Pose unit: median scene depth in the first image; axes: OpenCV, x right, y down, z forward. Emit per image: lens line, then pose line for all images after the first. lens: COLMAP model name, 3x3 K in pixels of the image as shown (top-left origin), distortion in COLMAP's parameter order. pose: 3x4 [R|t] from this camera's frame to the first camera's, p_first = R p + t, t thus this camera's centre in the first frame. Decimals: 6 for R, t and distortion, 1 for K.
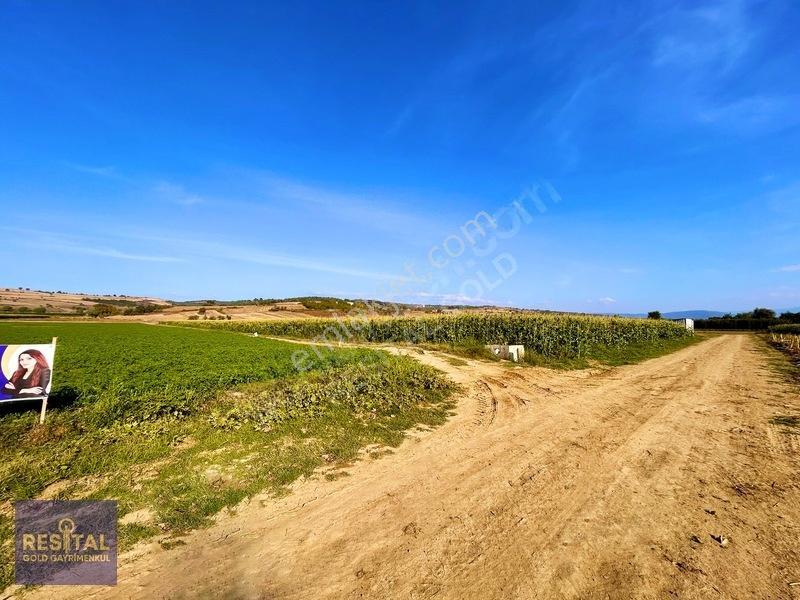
lens RADIAL K [[320.1, 0, 399.7], [0, 320.1, 299.6], [0, 0, 1]] dist [-0.001446, -0.000157]
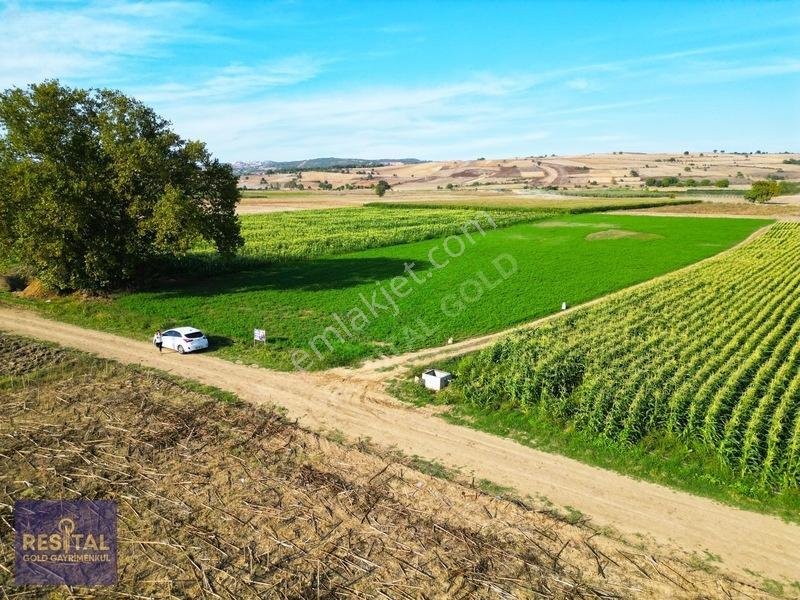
lens RADIAL K [[560.1, 0, 398.9], [0, 560.1, 300.7], [0, 0, 1]] dist [0.057167, -0.041864]
pose [[0.190054, 0.182078, -0.964742, 0.336143], [0.067980, 0.977853, 0.197944, -0.083602], [0.979417, -0.103204, 0.173467, 0.067381]]
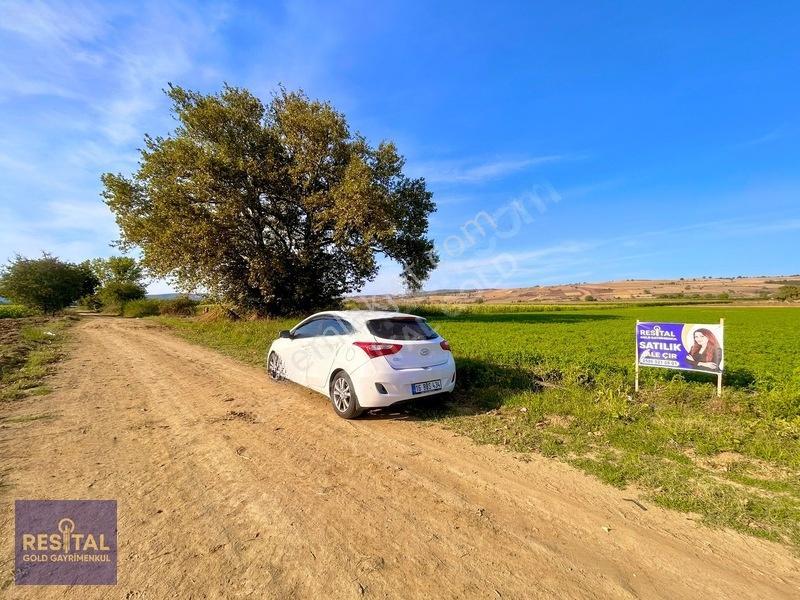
lens RADIAL K [[320.5, 0, 400.0], [0, 320.5, 298.8], [0, 0, 1]] dist [-0.000822, 0.000809]
pose [[-0.063726, -0.034623, -0.997367, 0.002442], [0.079142, 0.996075, -0.039635, 0.000432], [0.994824, -0.081459, -0.060736, 0.000147]]
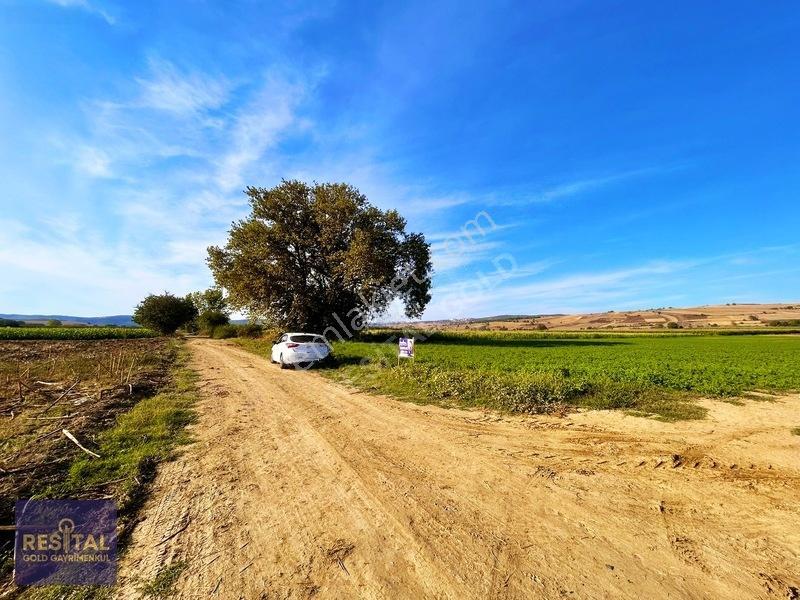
lens RADIAL K [[320.5, 0, 400.0], [0, 320.5, 299.5], [0, 0, 1]] dist [-0.000822, 0.000809]
pose [[-0.244378, -0.111089, -0.963296, 0.074831], [0.065992, 0.989207, -0.130819, 0.006500], [0.967432, -0.095540, -0.234410, 0.067374]]
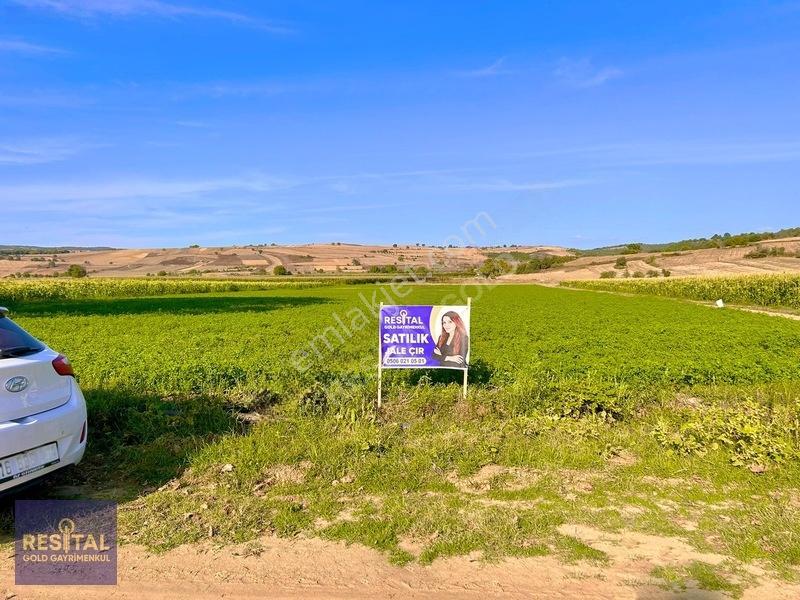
lens RADIAL K [[599.7, 0, 401.2], [0, 599.7, 294.2], [0, 0, 1]] dist [0.064530, -0.069181]
pose [[0.620156, 0.002690, -0.784474, 0.001059], [0.069202, 0.995908, 0.058121, 0.000305], [0.781421, -0.090331, 0.617432, -0.003842]]
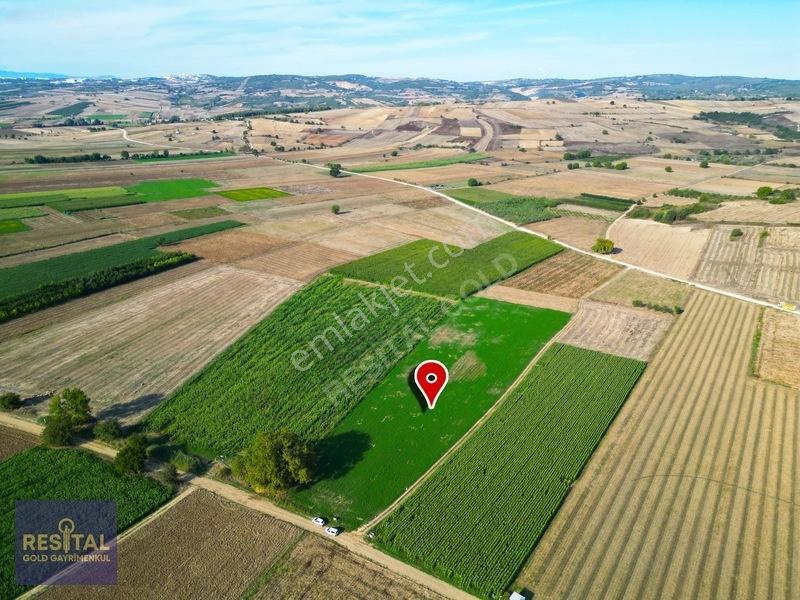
lens RADIAL K [[562.4, 0, 396.1], [0, 562.4, 298.9], [0, 0, 1]] dist [0.061131, -0.053285]
pose [[0.271300, 0.318967, -0.908106, 1.610783], [0.069230, 0.934581, 0.348949, -1.428684], [0.960002, -0.157538, 0.231470, -0.084826]]
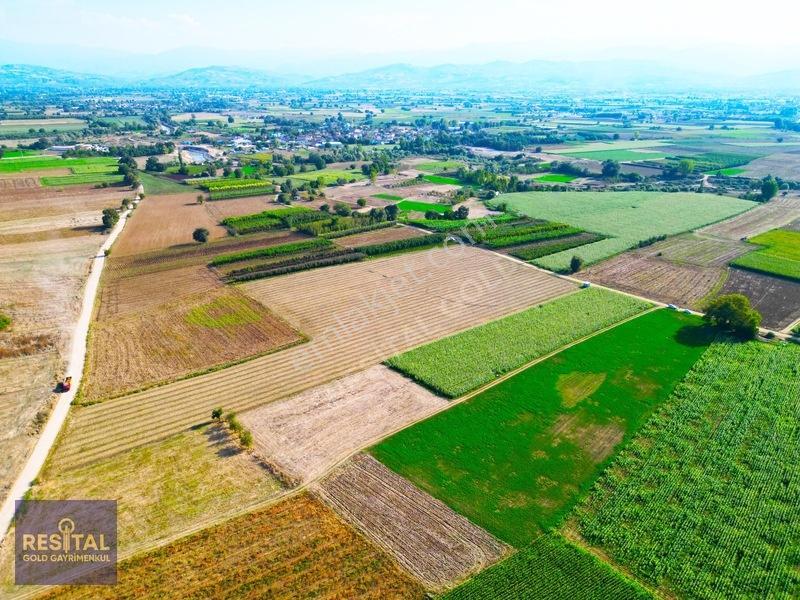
lens RADIAL K [[562.4, 0, 404.5], [0, 562.4, 299.3], [0, 0, 1]] dist [0.061131, -0.053285]
pose [[0.016866, -0.376715, 0.926176, -3.589290], [-0.085270, 0.922391, 0.376729, -1.341654], [-0.996215, -0.085329, -0.016565, 1.953566]]
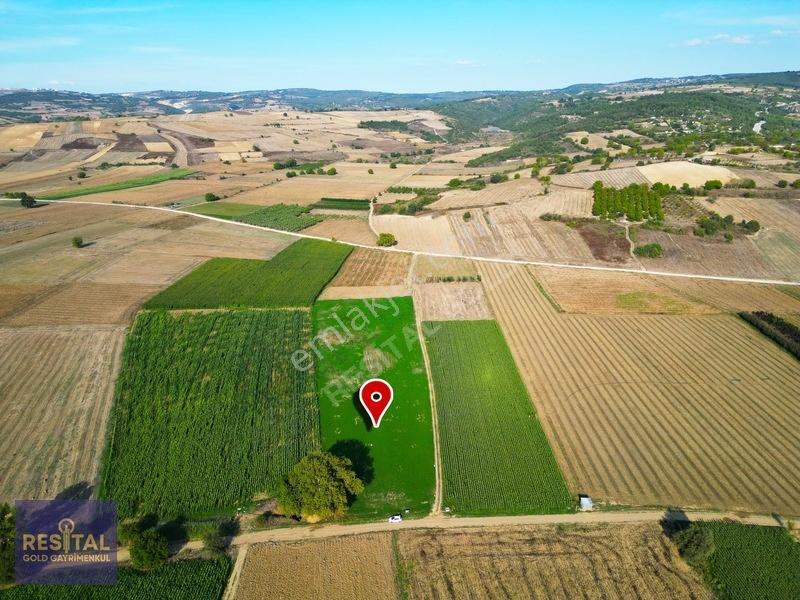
lens RADIAL K [[562.4, 0, 396.5], [0, 562.4, 300.9], [0, 0, 1]] dist [0.061131, -0.053285]
pose [[0.758371, 0.194765, -0.622045, 1.087702], [0.067510, 0.925714, 0.372151, -1.516055], [0.648318, -0.324222, 0.688886, -1.186945]]
